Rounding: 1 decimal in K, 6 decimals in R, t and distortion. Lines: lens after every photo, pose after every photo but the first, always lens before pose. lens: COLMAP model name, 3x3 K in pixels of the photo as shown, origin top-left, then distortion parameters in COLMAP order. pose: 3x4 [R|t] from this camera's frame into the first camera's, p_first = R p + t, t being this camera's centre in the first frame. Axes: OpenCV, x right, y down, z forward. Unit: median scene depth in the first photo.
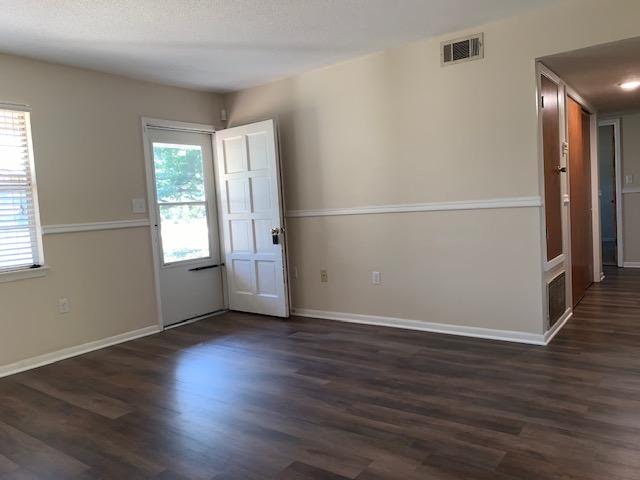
lens RADIAL K [[486.4, 0, 320.0], [0, 486.4, 240.0], [0, 0, 1]] dist [0.001205, 0.003690]
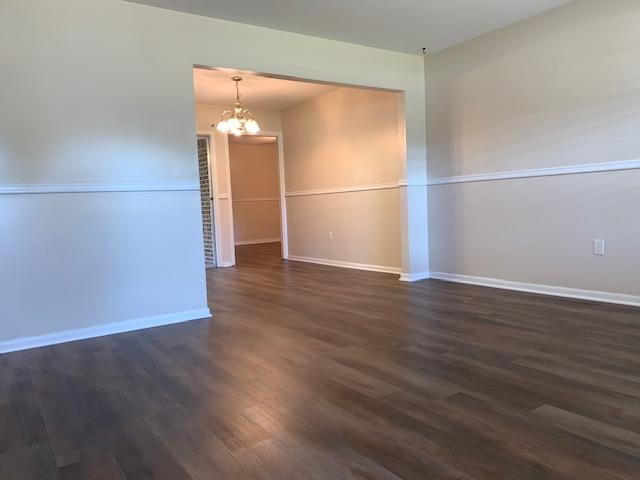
lens RADIAL K [[486.4, 0, 320.0], [0, 486.4, 240.0], [0, 0, 1]] dist [0.001205, 0.003690]
pose [[-0.942061, 0.084171, 0.324711, -0.349021], [0.127820, 0.985050, 0.115493, -0.003967], [-0.310135, 0.150306, -0.938735, 1.692135]]
